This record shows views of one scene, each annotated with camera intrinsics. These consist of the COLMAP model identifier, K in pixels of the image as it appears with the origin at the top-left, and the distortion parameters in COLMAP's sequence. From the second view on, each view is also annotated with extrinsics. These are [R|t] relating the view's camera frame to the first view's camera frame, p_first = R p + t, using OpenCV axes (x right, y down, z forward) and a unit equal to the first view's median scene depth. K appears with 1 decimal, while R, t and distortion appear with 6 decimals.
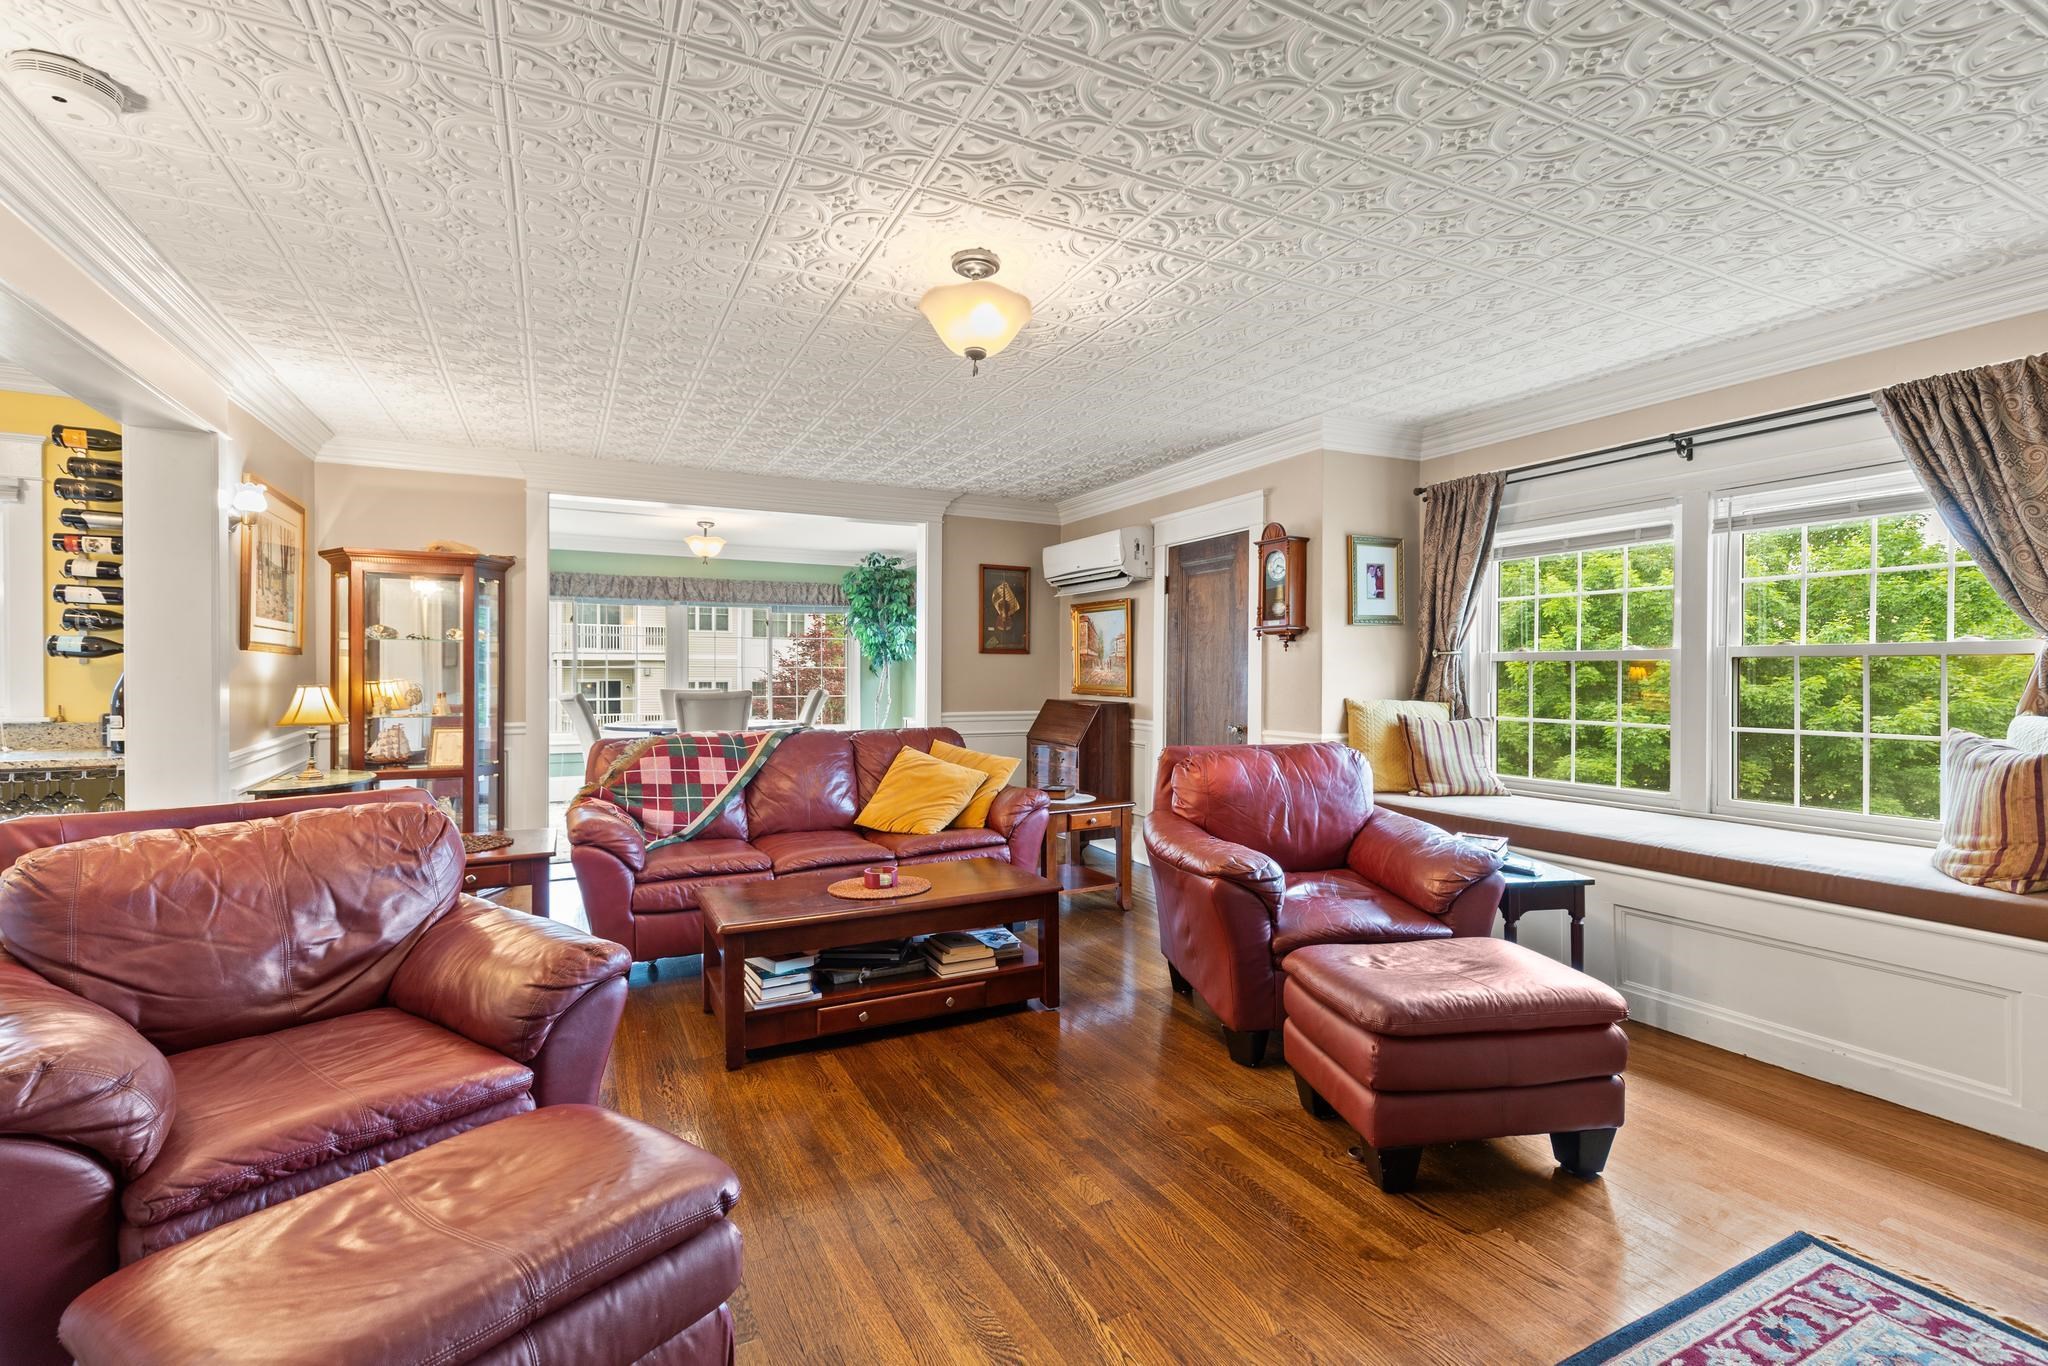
lens RADIAL K [[928.1, 0, 1025.2], [0, 928.1, 686.5], [0, 0, 1]] dist [0.003847, 0.000235]
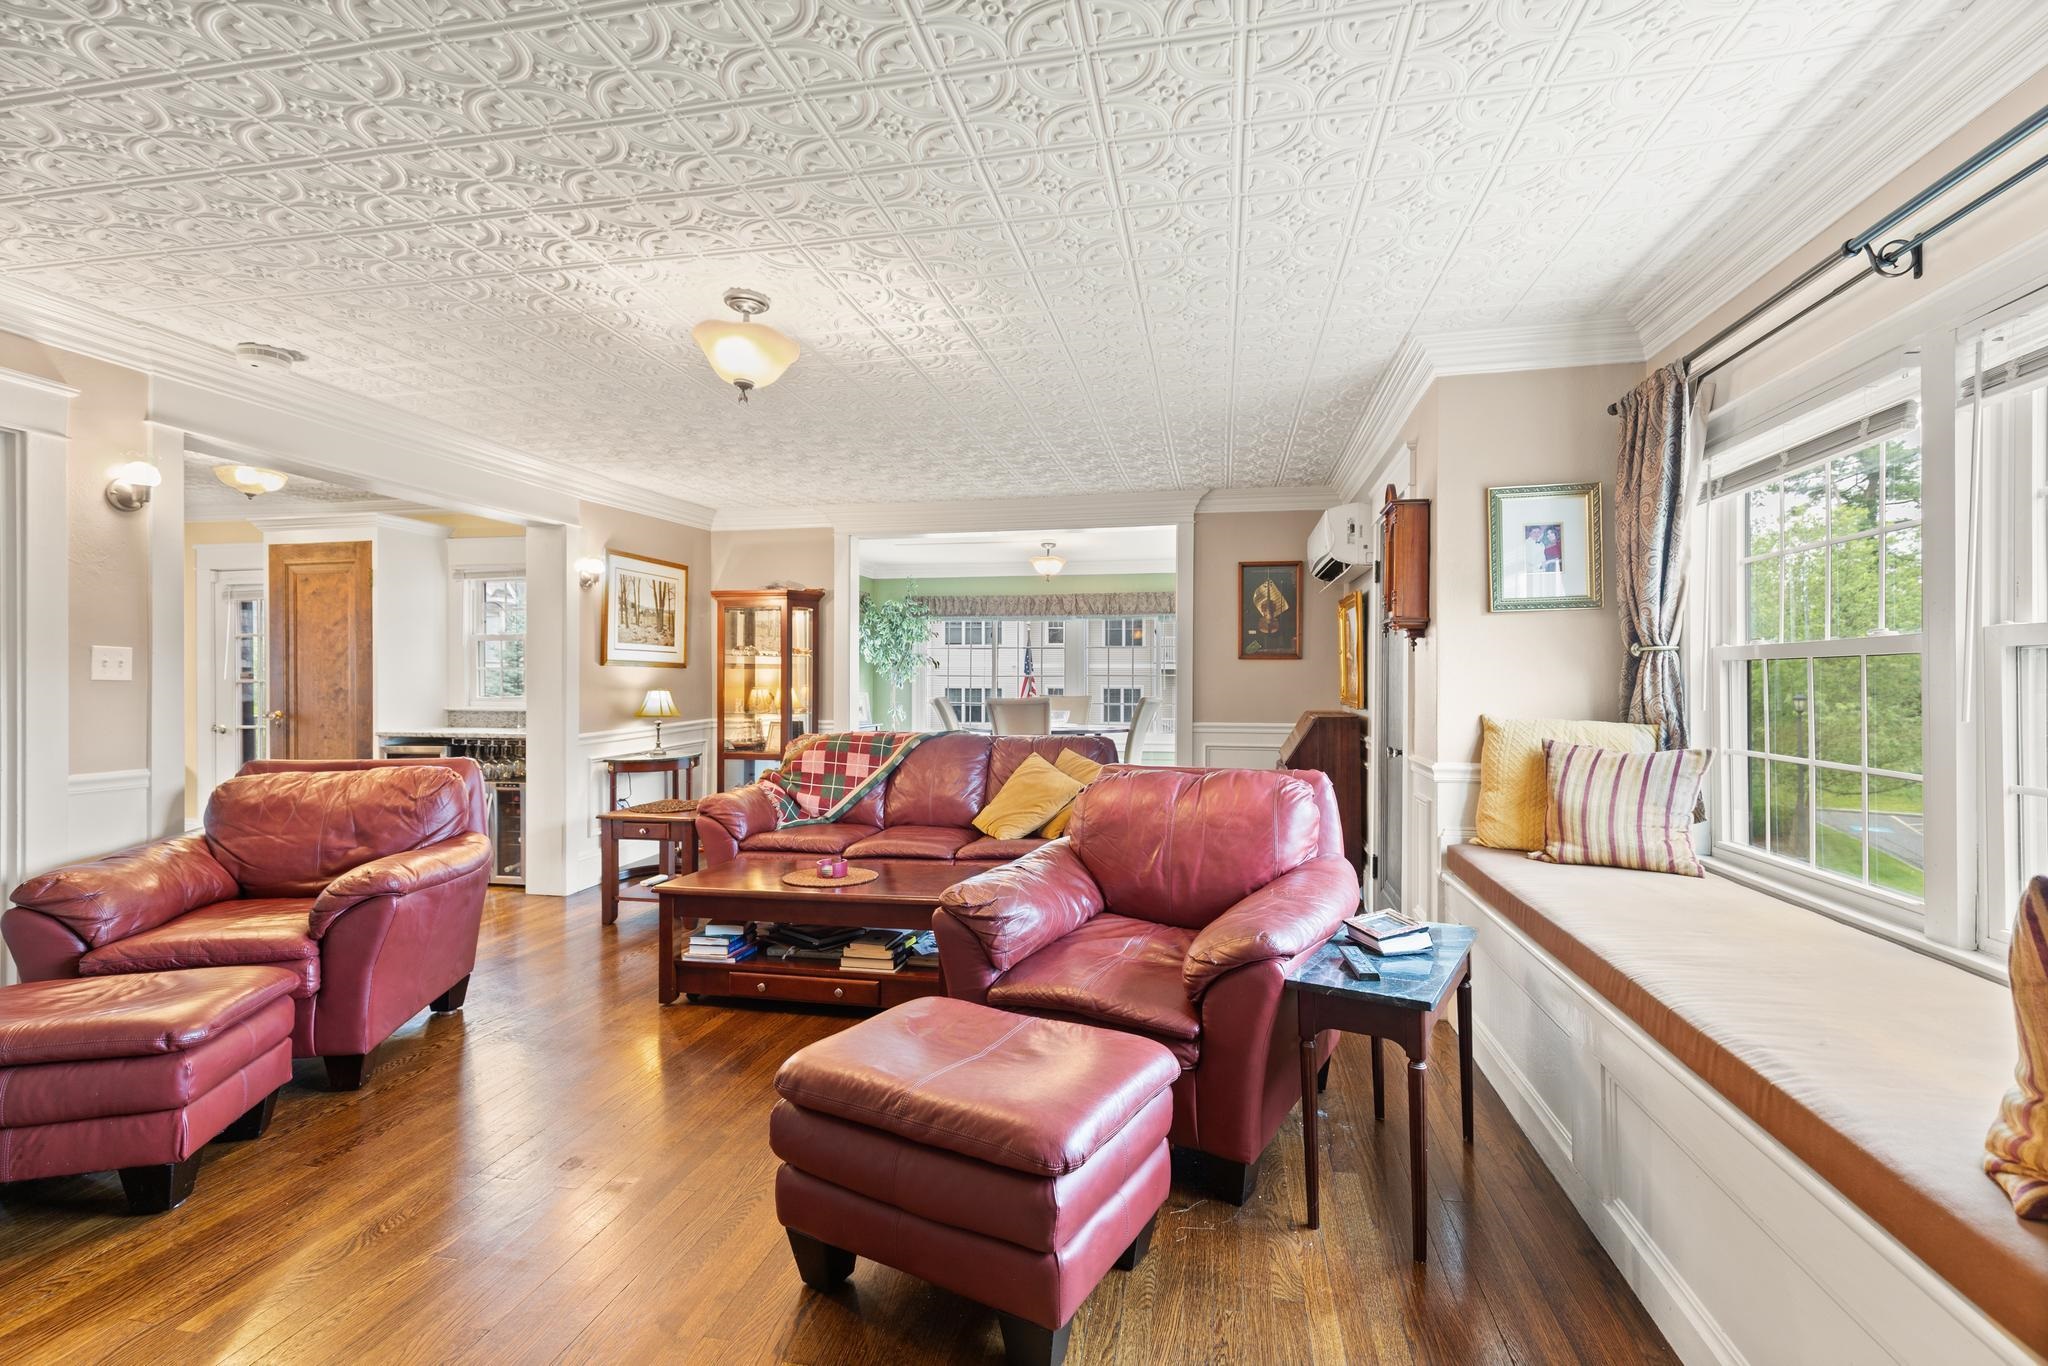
lens RADIAL K [[923.4, 0, 1024.0], [0, 923.4, 683.0], [0, 0, 1]] dist [0.001085, -0.000462]
pose [[0.782033, 0.000437, -0.623237, 0.530445], [-0.008449, 0.999915, -0.009900, -0.001816], [0.623180, 0.013008, 0.781970, 0.223133]]
